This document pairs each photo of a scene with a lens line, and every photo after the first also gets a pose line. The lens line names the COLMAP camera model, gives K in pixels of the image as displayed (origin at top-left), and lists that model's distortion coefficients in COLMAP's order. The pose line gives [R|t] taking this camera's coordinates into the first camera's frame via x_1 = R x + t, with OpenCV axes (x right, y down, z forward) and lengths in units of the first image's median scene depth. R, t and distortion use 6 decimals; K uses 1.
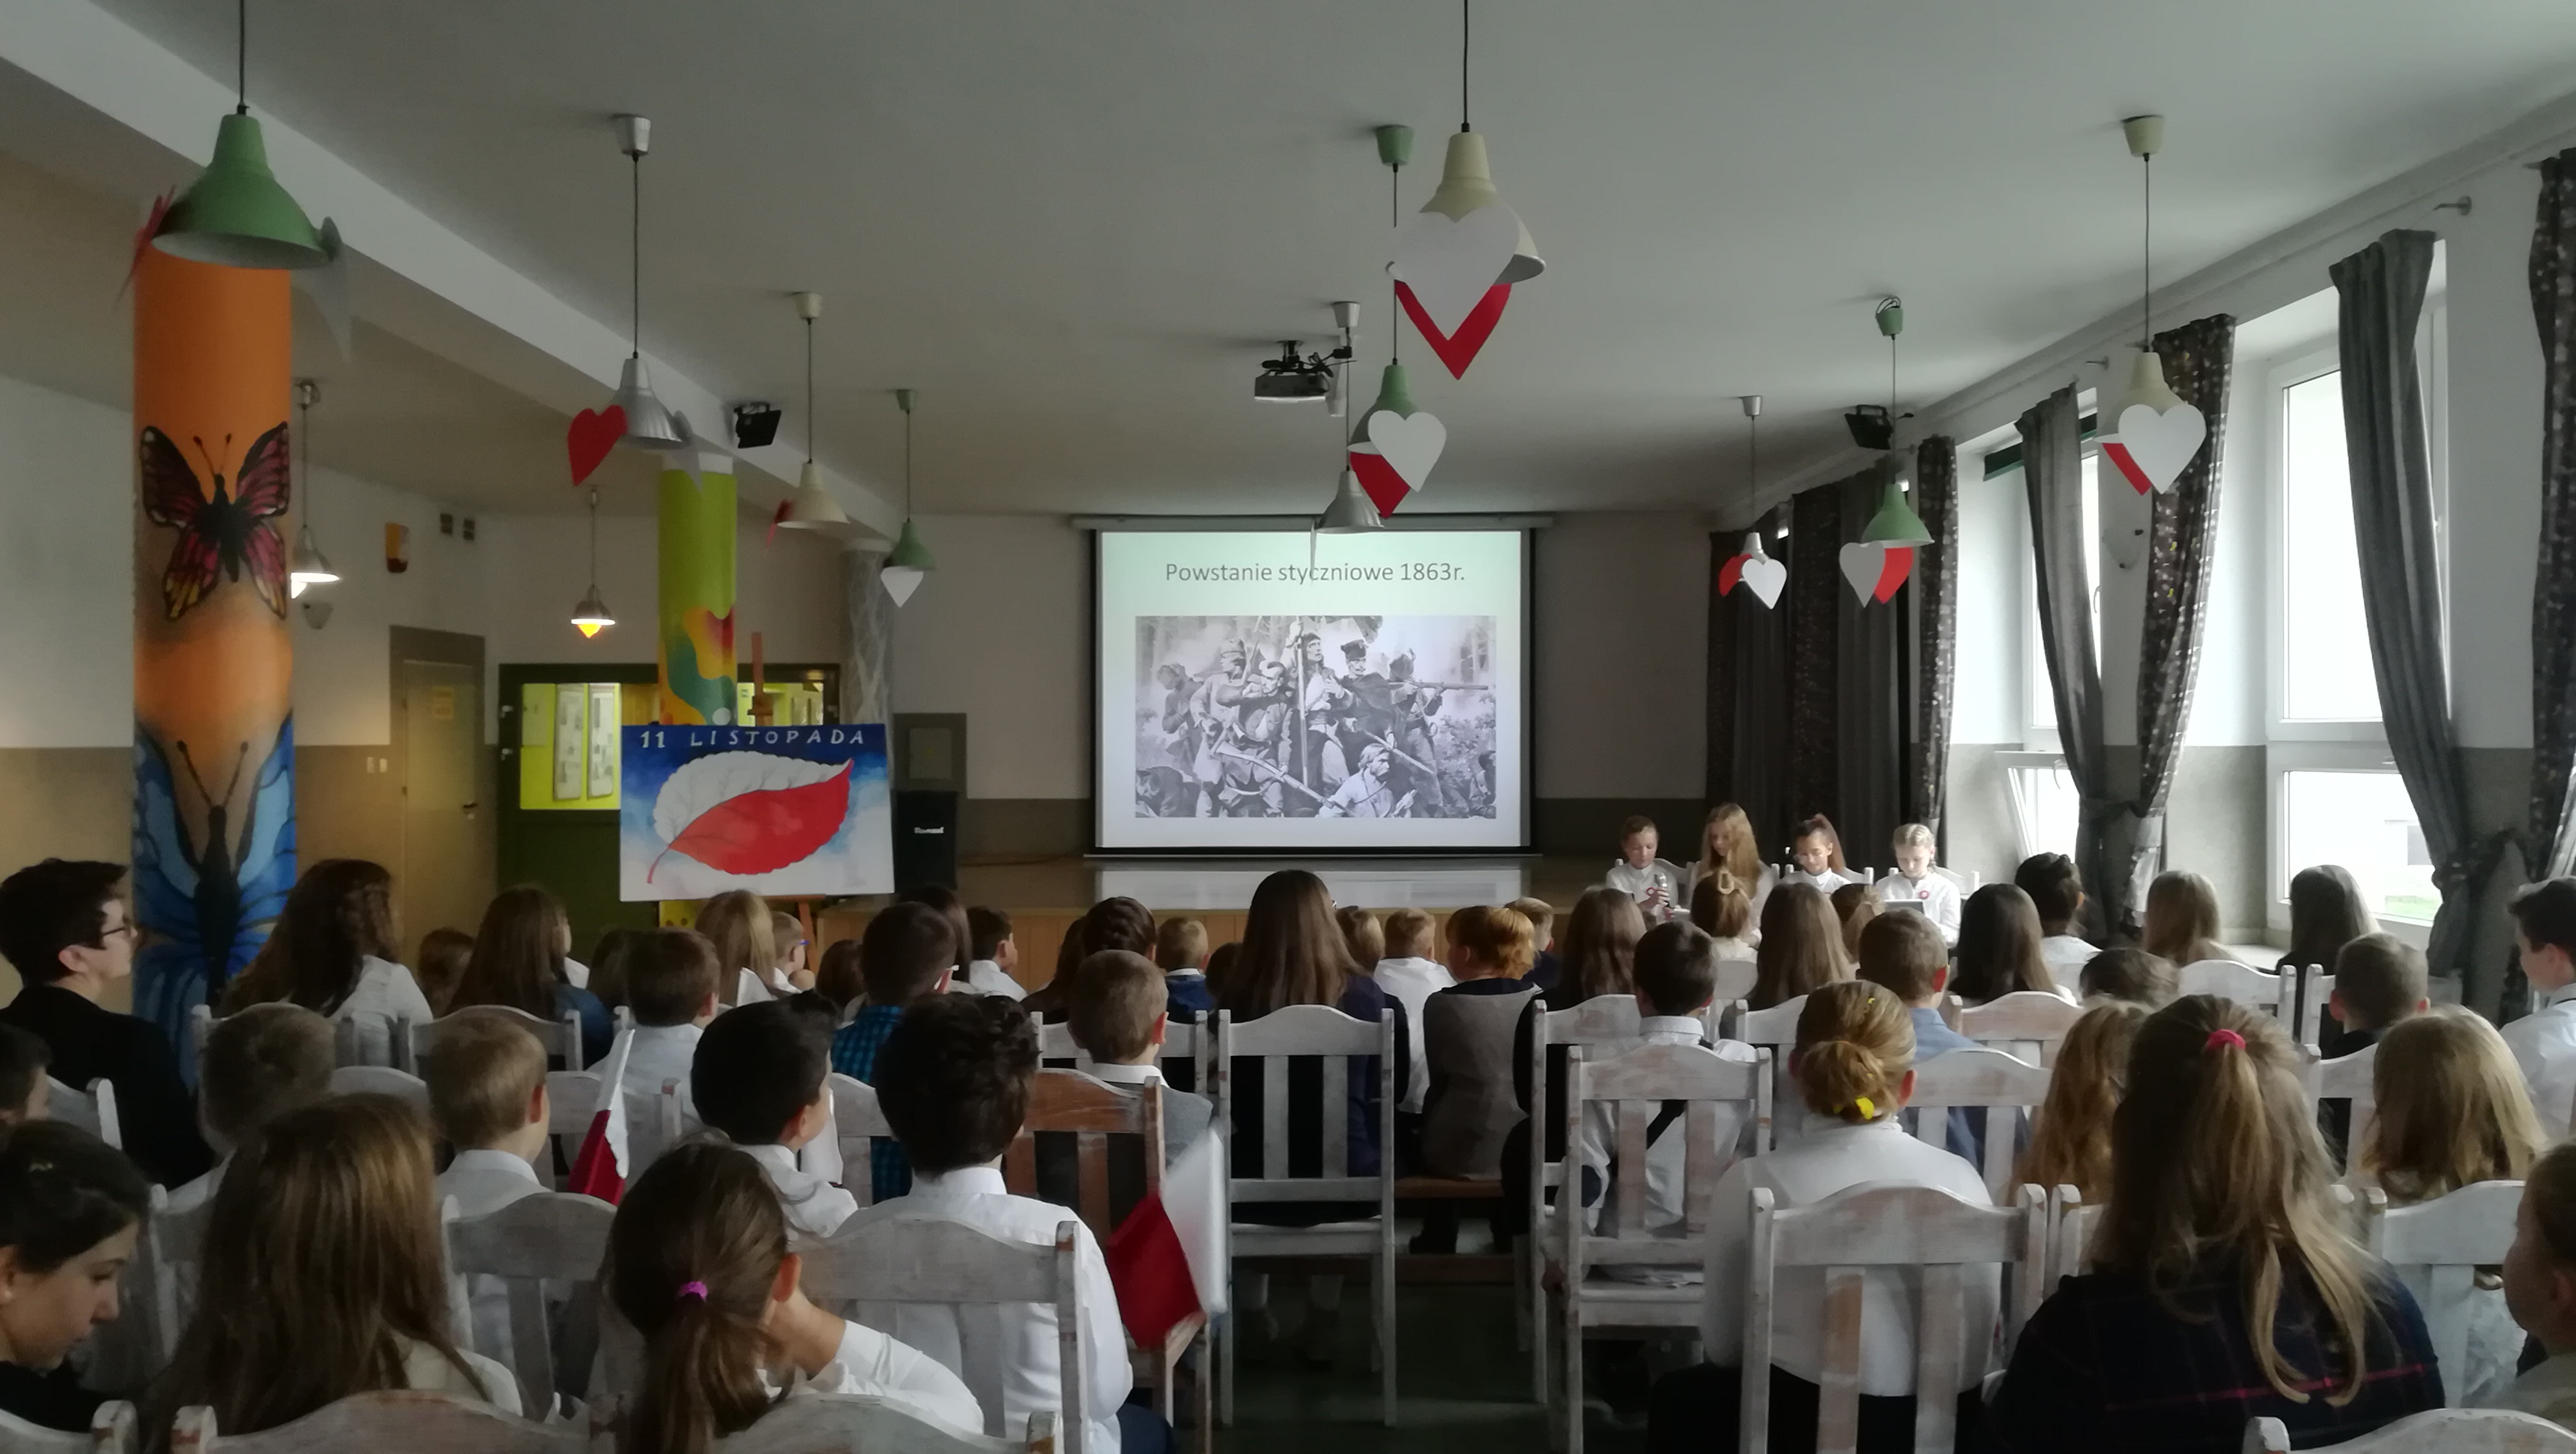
lens RADIAL K [[1974.5, 0, 1288.0], [0, 1974.5, 727.0], [0, 0, 1]] dist [-0.004272, -0.003258]
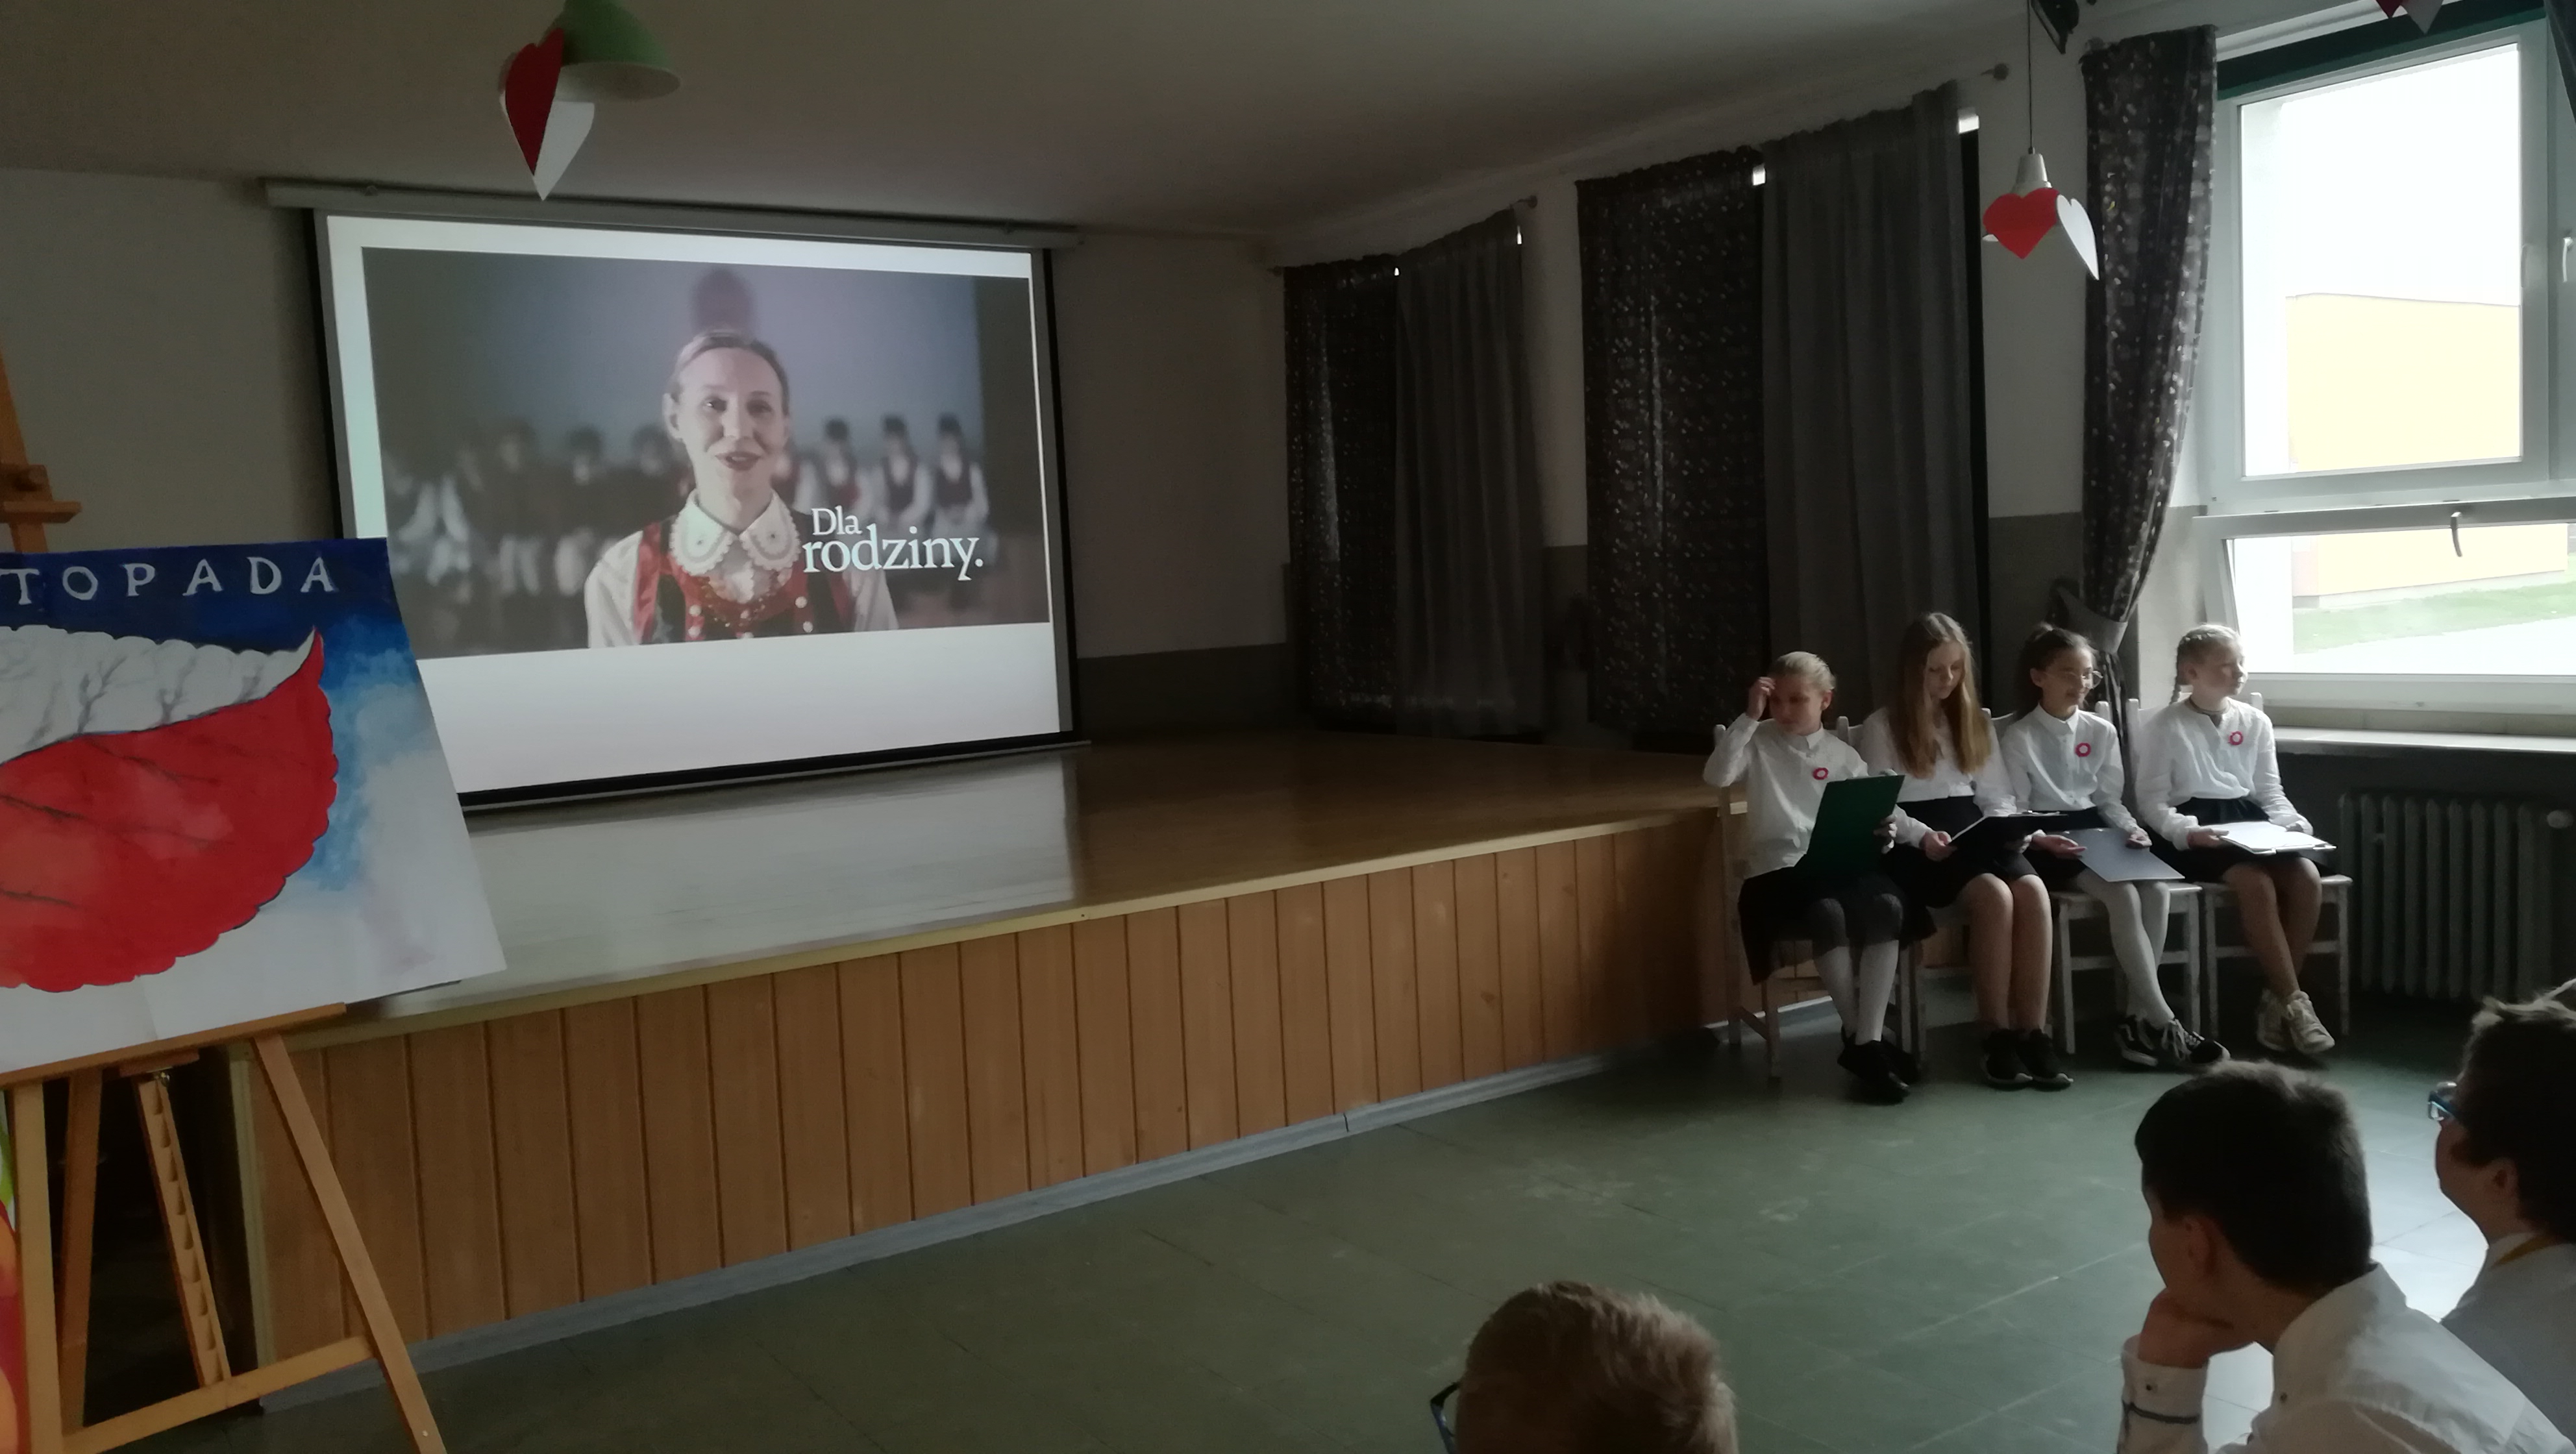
lens RADIAL K [[1974.5, 0, 1288.0], [0, 1974.5, 727.0], [0, 0, 1]] dist [-0.004272, -0.003258]
pose [[0.808313, -0.088179, 0.582112, -0.295315], [0.052092, 0.995554, 0.078473, 0.014448], [-0.586444, -0.033107, 0.809313, 0.596686]]
